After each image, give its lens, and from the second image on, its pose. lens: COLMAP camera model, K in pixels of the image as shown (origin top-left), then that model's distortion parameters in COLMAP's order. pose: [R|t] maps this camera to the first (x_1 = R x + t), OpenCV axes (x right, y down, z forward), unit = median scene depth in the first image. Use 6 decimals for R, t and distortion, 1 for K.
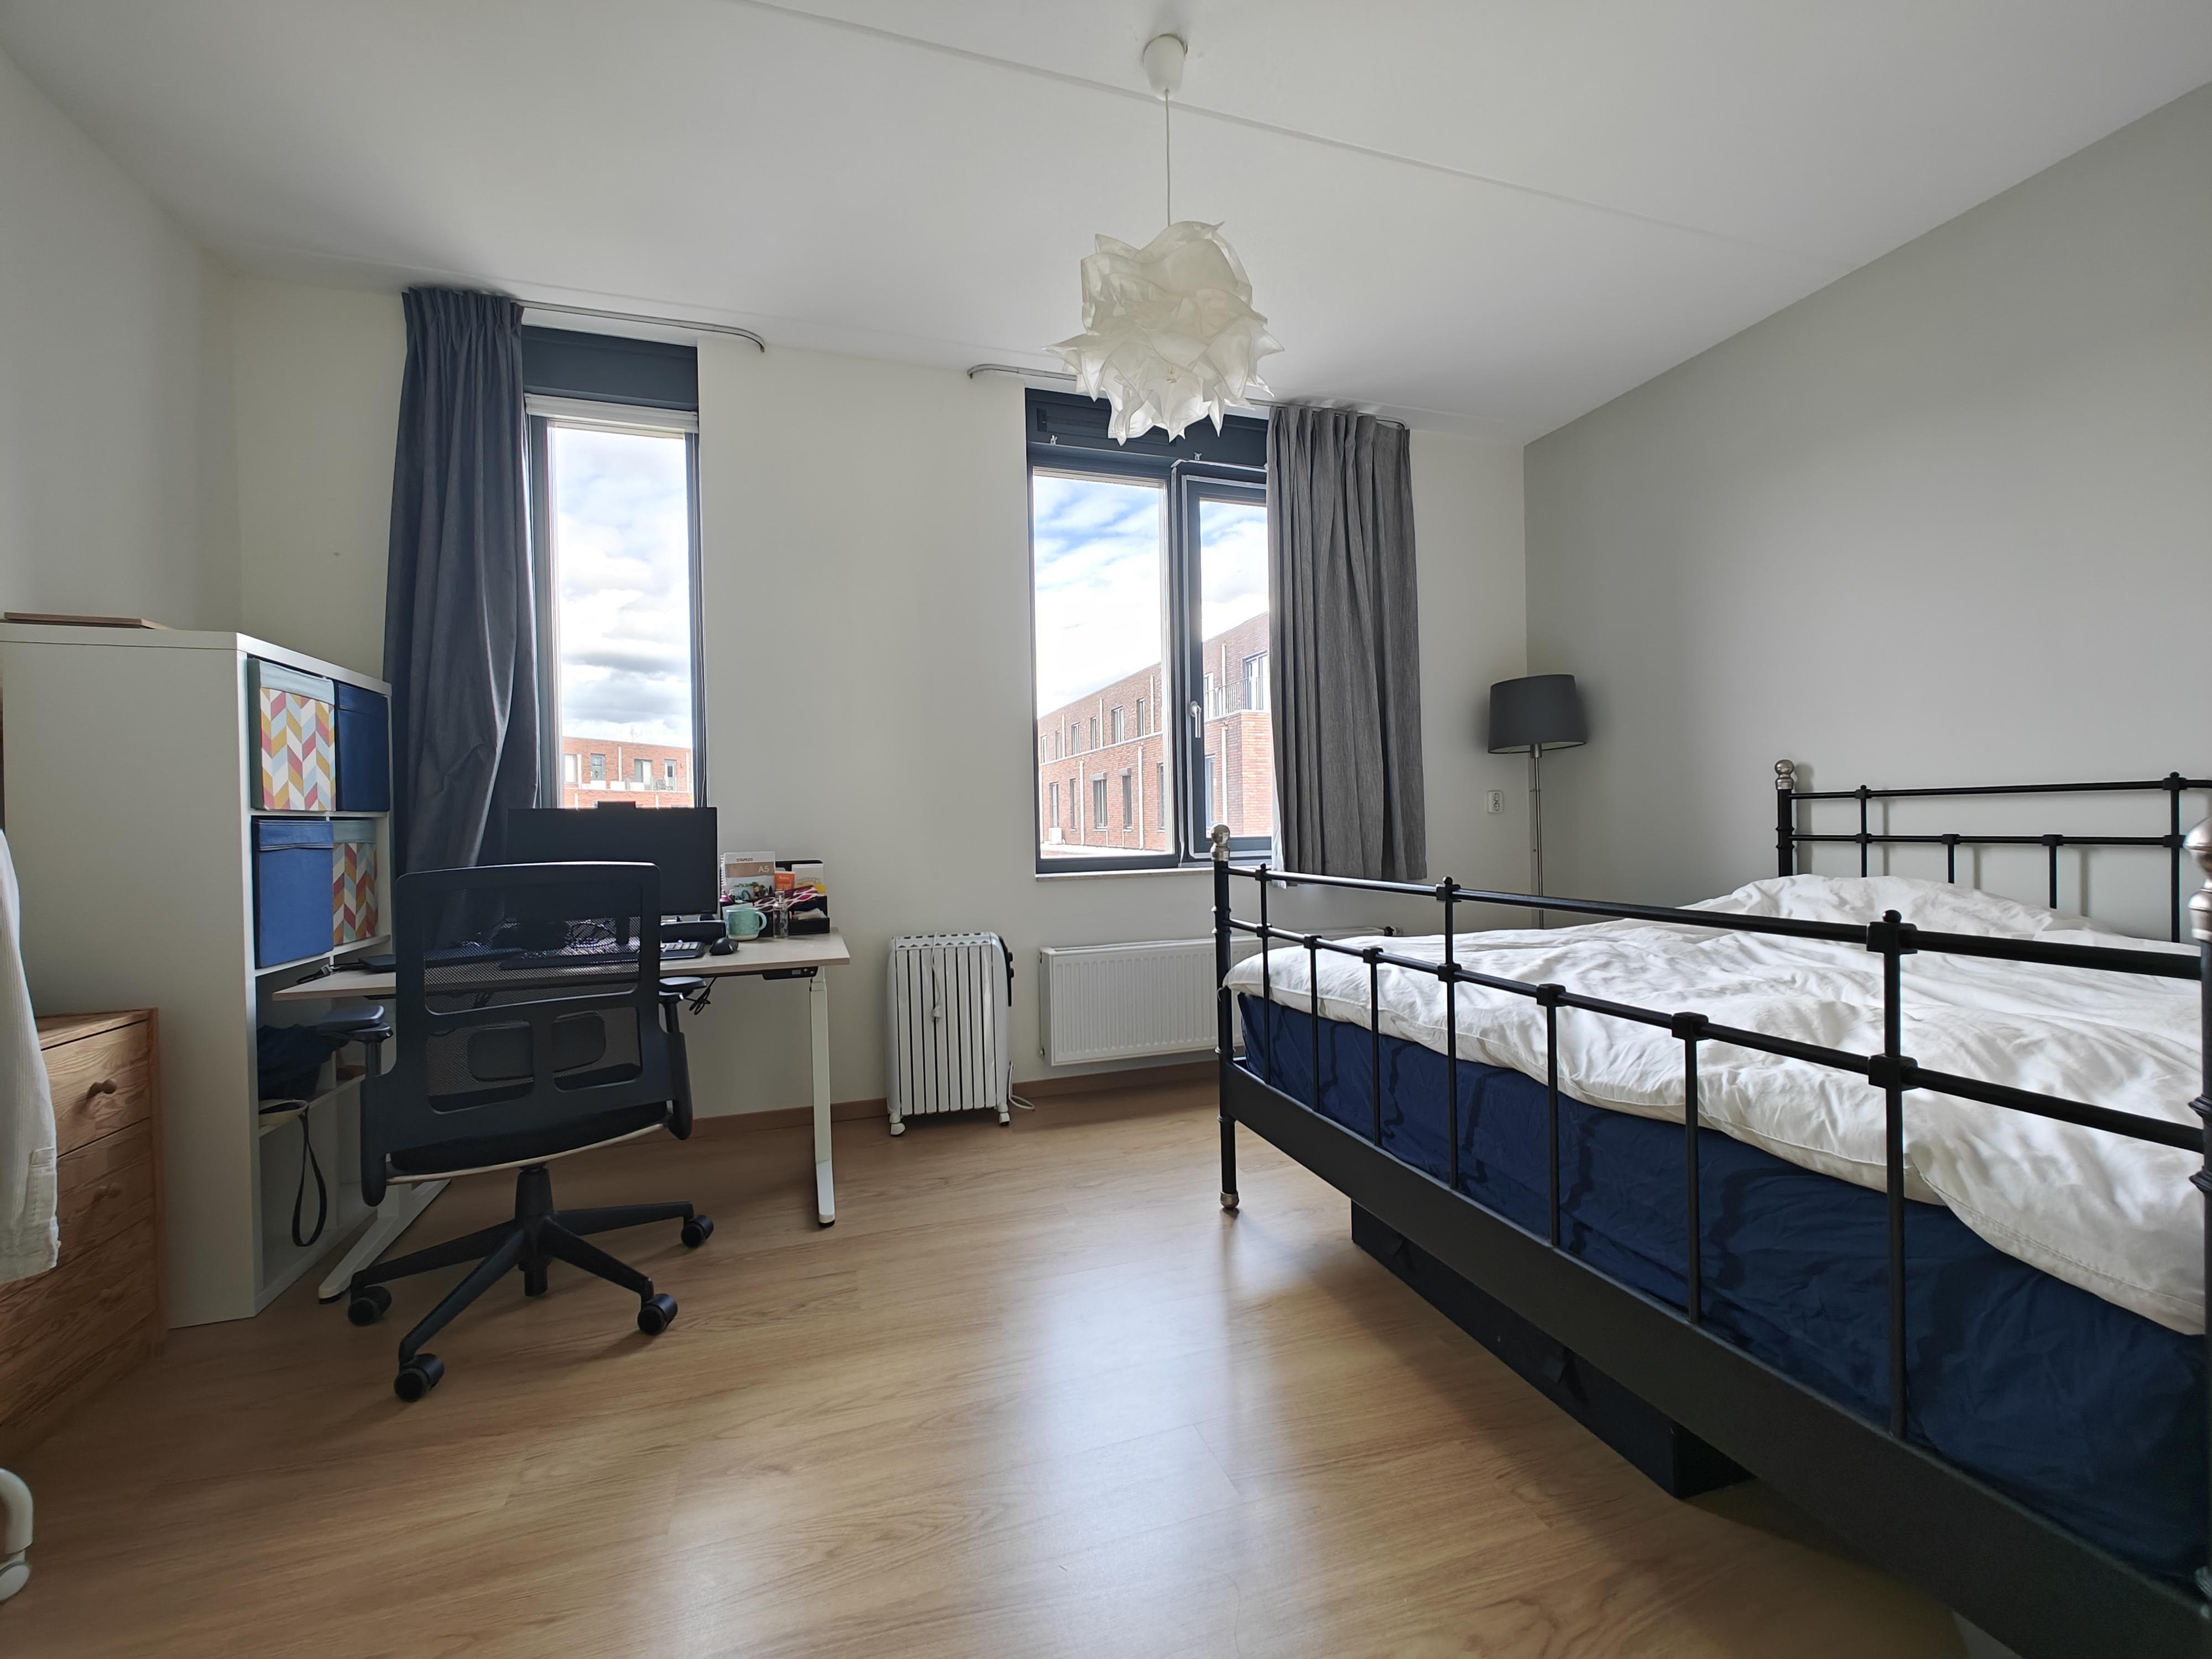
lens RADIAL K [[938.8, 0, 1121.4], [0, 938.8, 848.3], [0, 0, 1]] dist [0.000391, -0.000037]
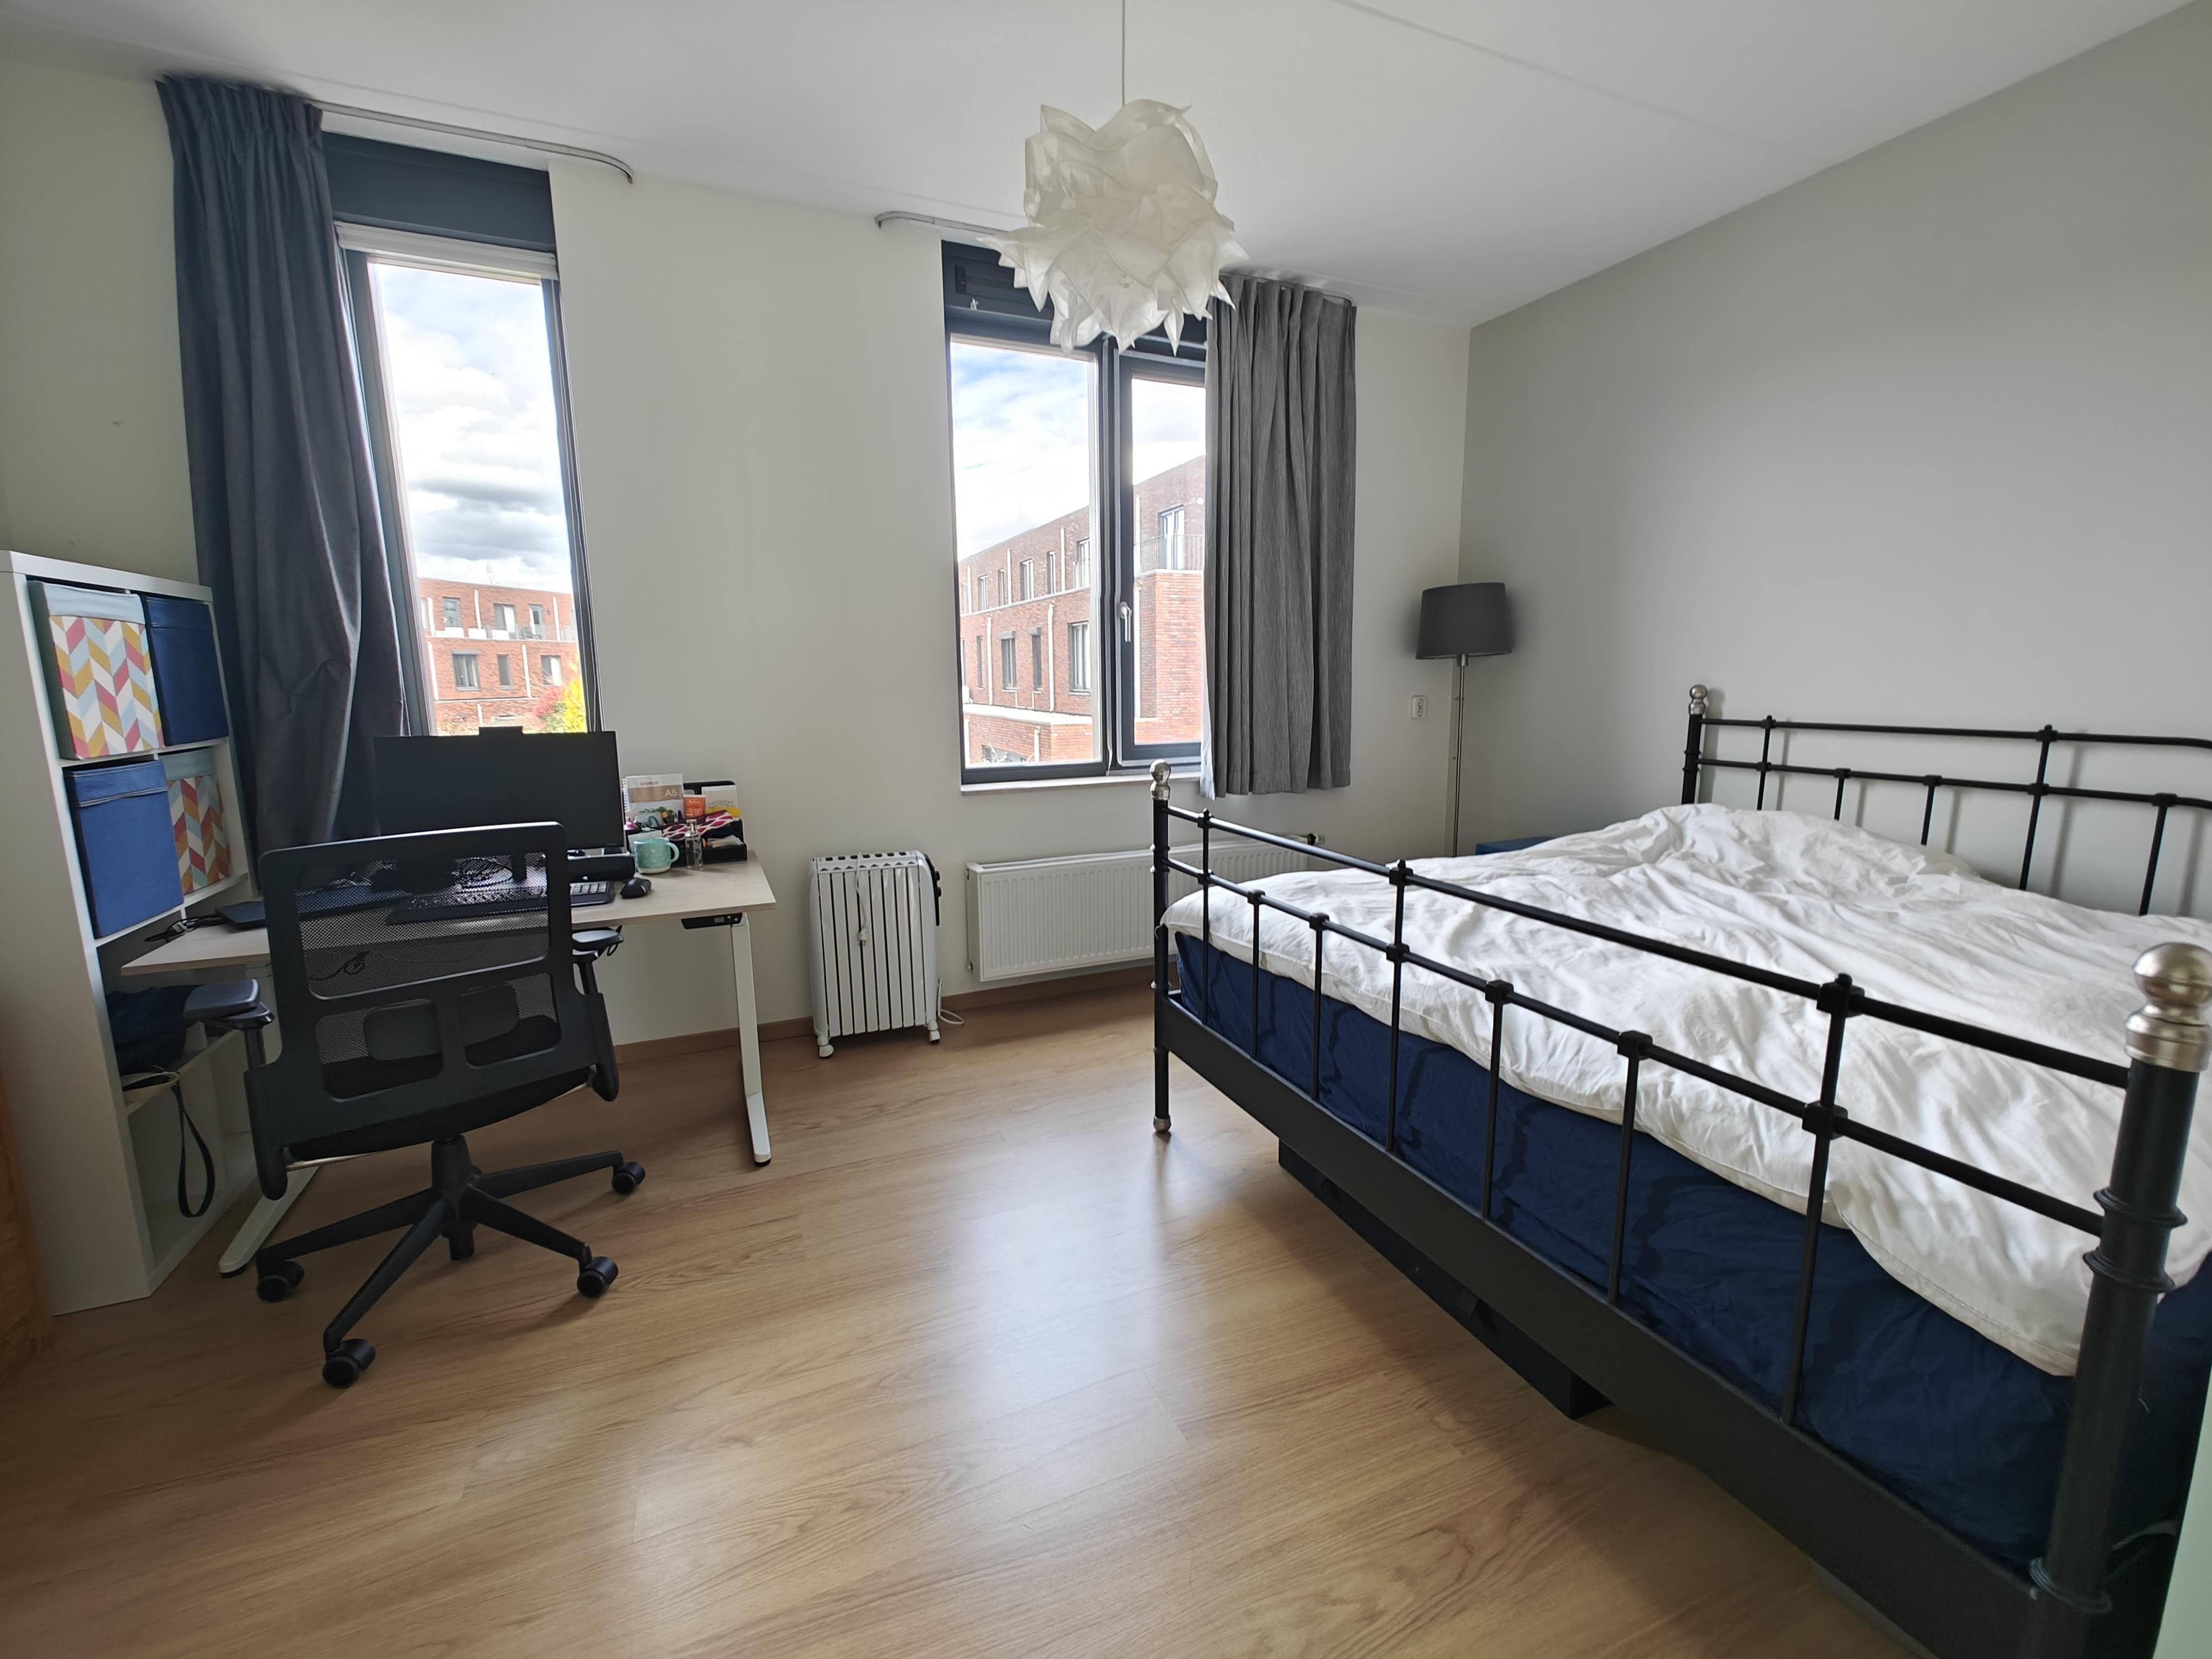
lens RADIAL K [[938.8, 0, 1115.1], [0, 938.8, 824.4], [0, 0, 1]] dist [0.000391, -0.000037]
pose [[0.994893, -0.002707, 0.100898, -0.046159], [-0.012917, 0.988006, 0.153874, -0.127449], [-0.100105, -0.154391, 0.982925, 0.041833]]
